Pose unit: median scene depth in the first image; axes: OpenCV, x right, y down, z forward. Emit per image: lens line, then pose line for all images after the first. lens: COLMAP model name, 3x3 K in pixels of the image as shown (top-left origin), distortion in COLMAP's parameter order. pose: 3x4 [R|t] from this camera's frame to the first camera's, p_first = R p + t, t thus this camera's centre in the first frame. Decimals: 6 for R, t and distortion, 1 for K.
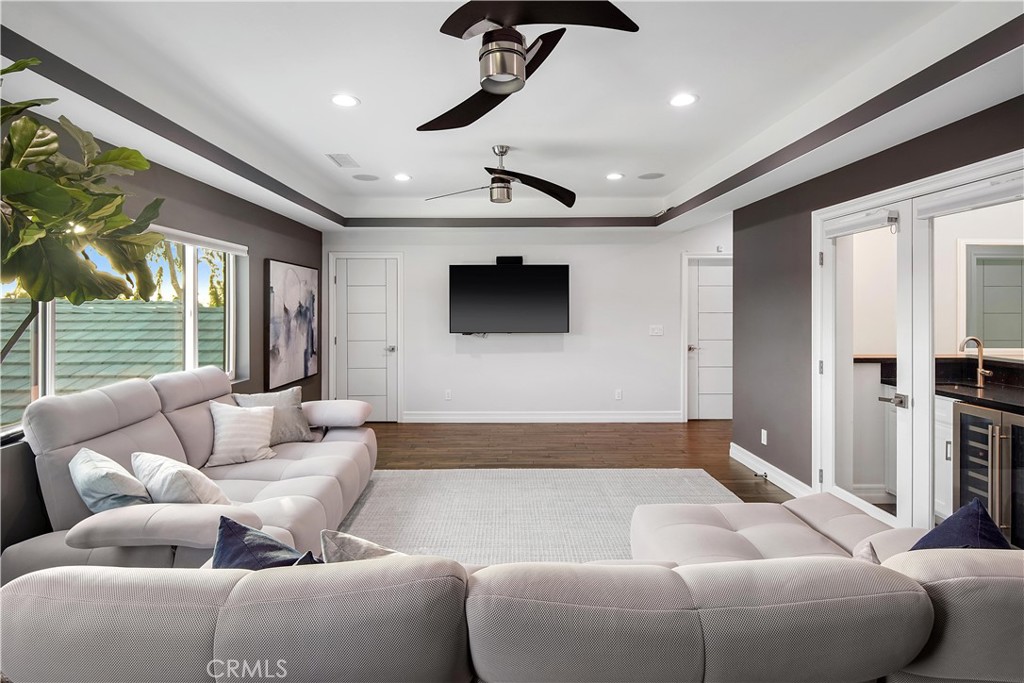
lens RADIAL K [[502.2, 0, 509.6], [0, 502.2, 307.4], [0, 0, 1]] dist [-0.000650, -0.000459]
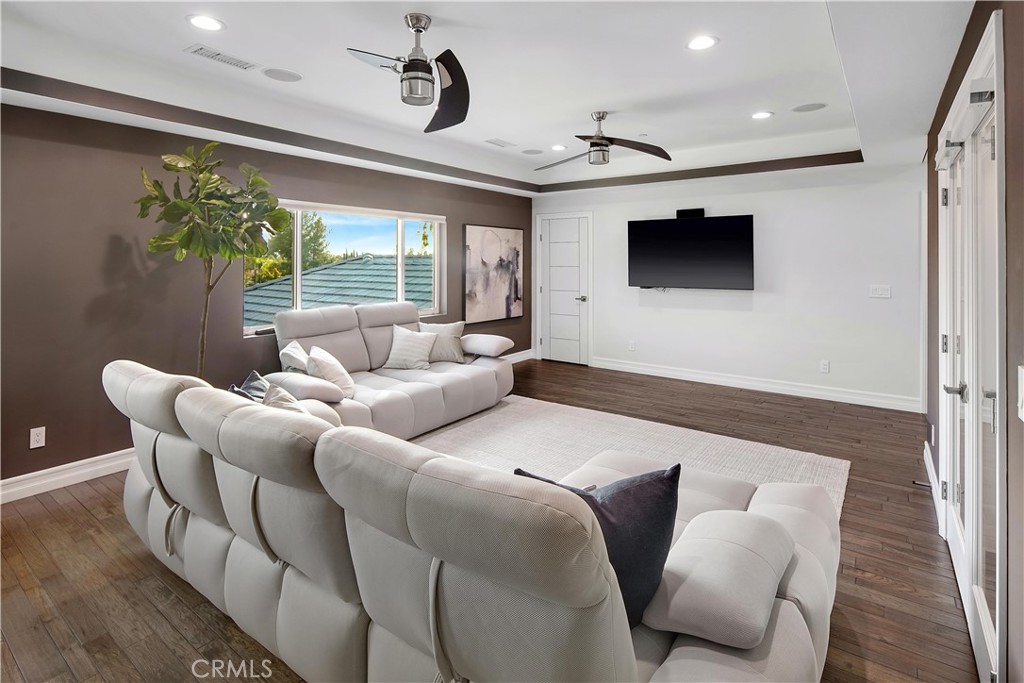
lens RADIAL K [[506.2, 0, 512.1], [0, 506.2, 258.5], [0, 0, 1]] dist [0.002351, 0.000154]
pose [[0.801662, -0.000586, -0.597778, 0.386949], [-0.003120, 0.999982, -0.005163, -0.000202], [0.597770, 0.006004, 0.801645, 0.012422]]
